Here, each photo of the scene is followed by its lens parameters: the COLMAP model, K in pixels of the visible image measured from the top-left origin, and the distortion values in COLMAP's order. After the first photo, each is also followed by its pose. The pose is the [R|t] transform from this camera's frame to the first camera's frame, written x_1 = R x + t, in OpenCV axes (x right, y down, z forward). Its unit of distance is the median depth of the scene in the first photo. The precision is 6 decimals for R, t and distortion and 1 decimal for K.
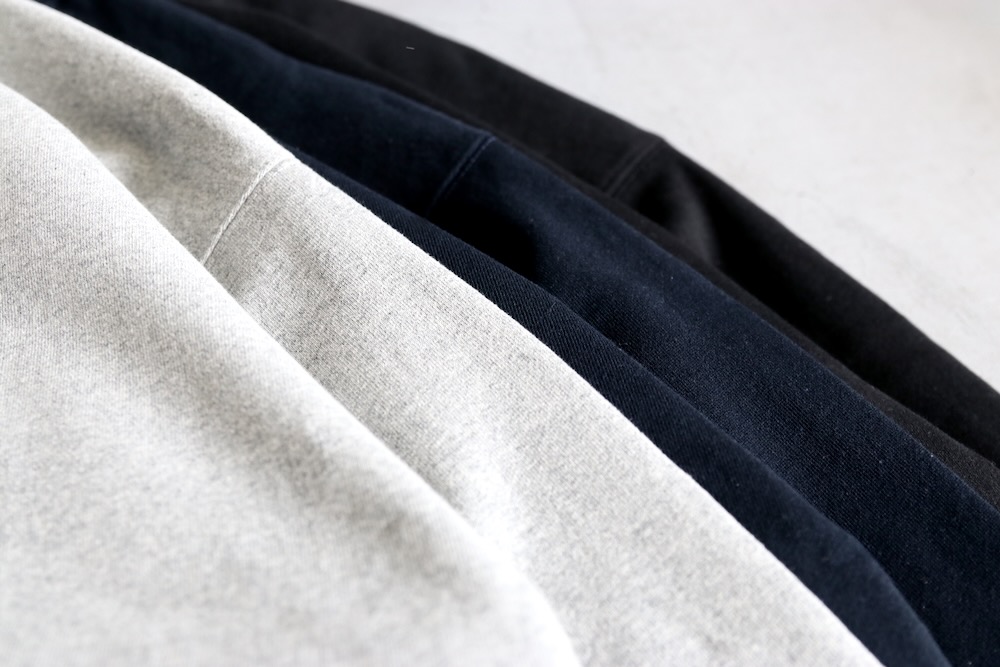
lens RADIAL K [[1104.1, 0, 500.0], [0, 1104.1, 333.5], [0, 0, 1]] dist [-0.104923, 0.010803]
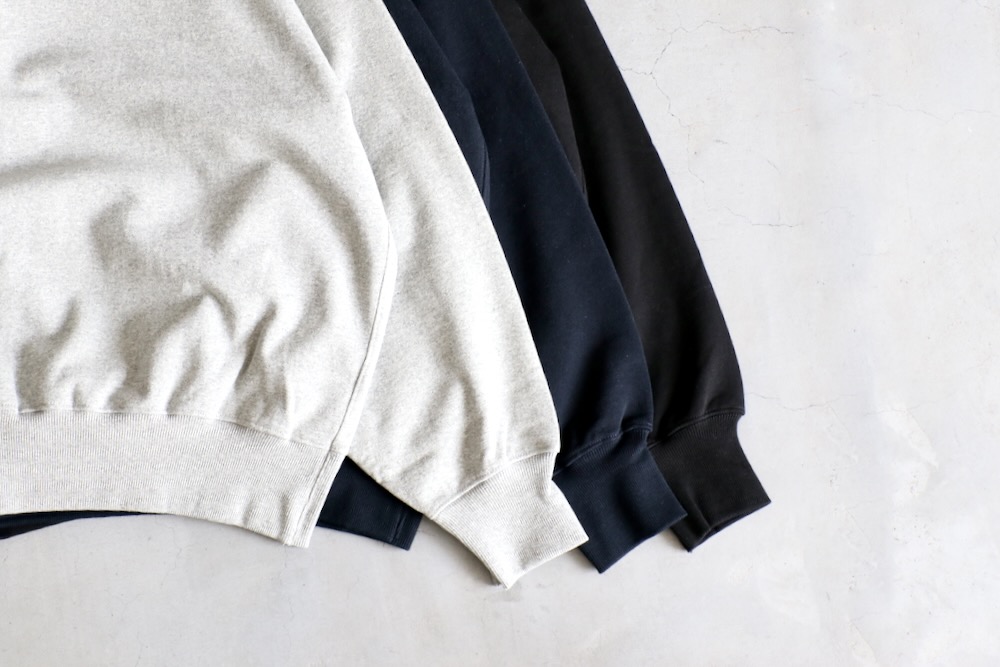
lens RADIAL K [[2579.9, 0, 500.0], [0, 2579.9, 333.5], [0, 0, 1]] dist [0.014854, 0.115421]
pose [[0.976089, 0.212595, -0.045307, 0.916218], [-0.156160, 0.830822, 0.534181, -3.147600], [0.151206, -0.514333, 0.844155, -5.433349]]
